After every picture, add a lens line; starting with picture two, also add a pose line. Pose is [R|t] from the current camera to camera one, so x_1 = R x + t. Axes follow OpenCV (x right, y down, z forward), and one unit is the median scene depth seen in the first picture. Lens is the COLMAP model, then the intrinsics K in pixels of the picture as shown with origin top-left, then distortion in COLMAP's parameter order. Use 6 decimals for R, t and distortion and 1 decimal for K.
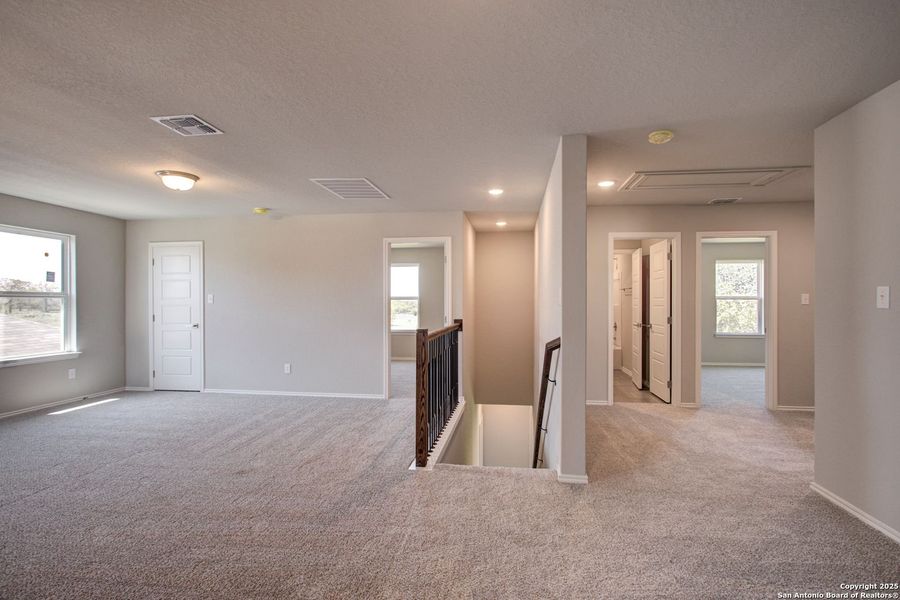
lens RADIAL K [[435.6, 0, 455.3], [0, 435.6, 301.8], [0, 0, 1]] dist [-0.002764, 0.001012]
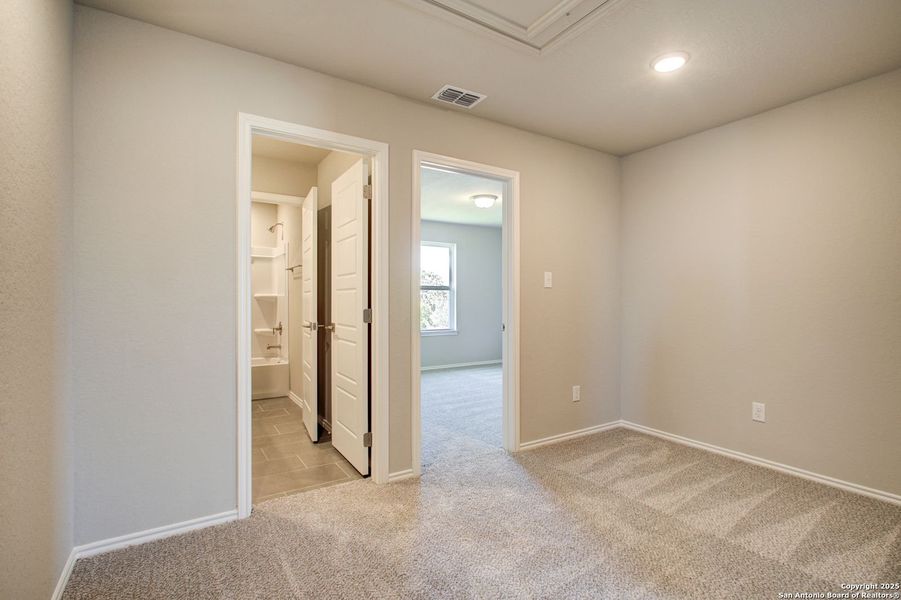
lens RADIAL K [[436.1, 0, 455.8], [0, 436.1, 301.8], [0, 0, 1]] dist [-0.002764, 0.001012]
pose [[0.763145, -0.004781, 0.646210, 0.239018], [0.001935, 0.999985, 0.005112, 0.023531], [-0.646225, -0.002651, 0.763142, 0.541081]]
